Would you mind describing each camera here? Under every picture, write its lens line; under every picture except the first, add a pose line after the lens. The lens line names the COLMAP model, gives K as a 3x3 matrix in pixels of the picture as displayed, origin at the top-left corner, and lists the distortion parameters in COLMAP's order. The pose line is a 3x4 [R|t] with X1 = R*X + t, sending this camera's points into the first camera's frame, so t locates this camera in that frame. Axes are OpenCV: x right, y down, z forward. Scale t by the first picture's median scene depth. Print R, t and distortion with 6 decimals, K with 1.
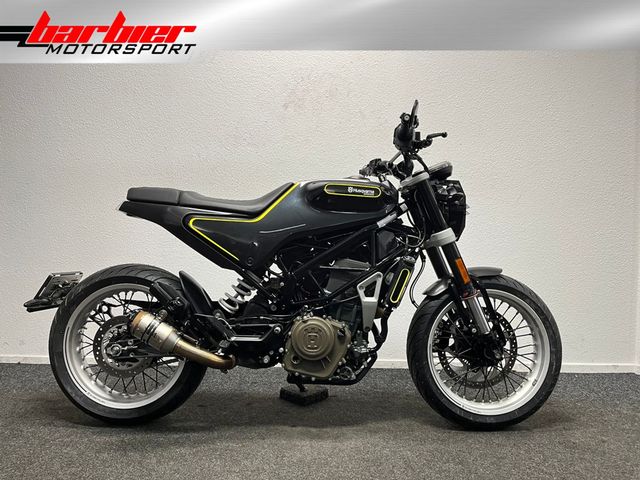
lens RADIAL K [[453.7, 0, 320.0], [0, 453.7, 240.0], [0, 0, 1]] dist [0.007282, 0.002580]
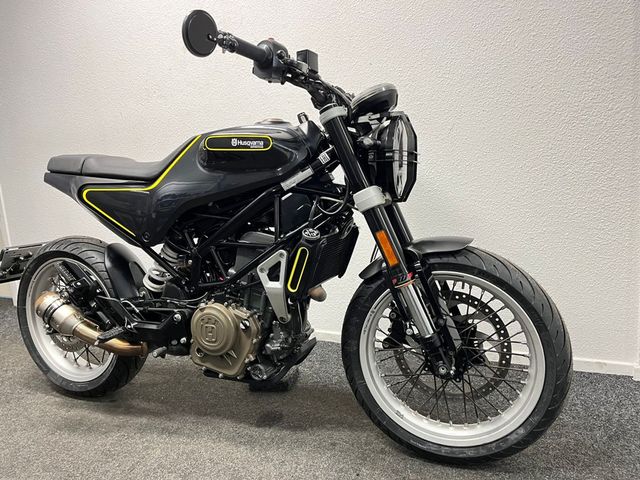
lens RADIAL K [[453.7, 0, 320.0], [0, 453.7, 240.0], [0, 0, 1]] dist [0.007282, 0.002580]
pose [[0.931246, -0.005633, -0.364349, 0.455263], [0.060354, 0.988455, 0.138977, -0.045699], [0.359359, -0.151411, 0.920834, 0.326272]]
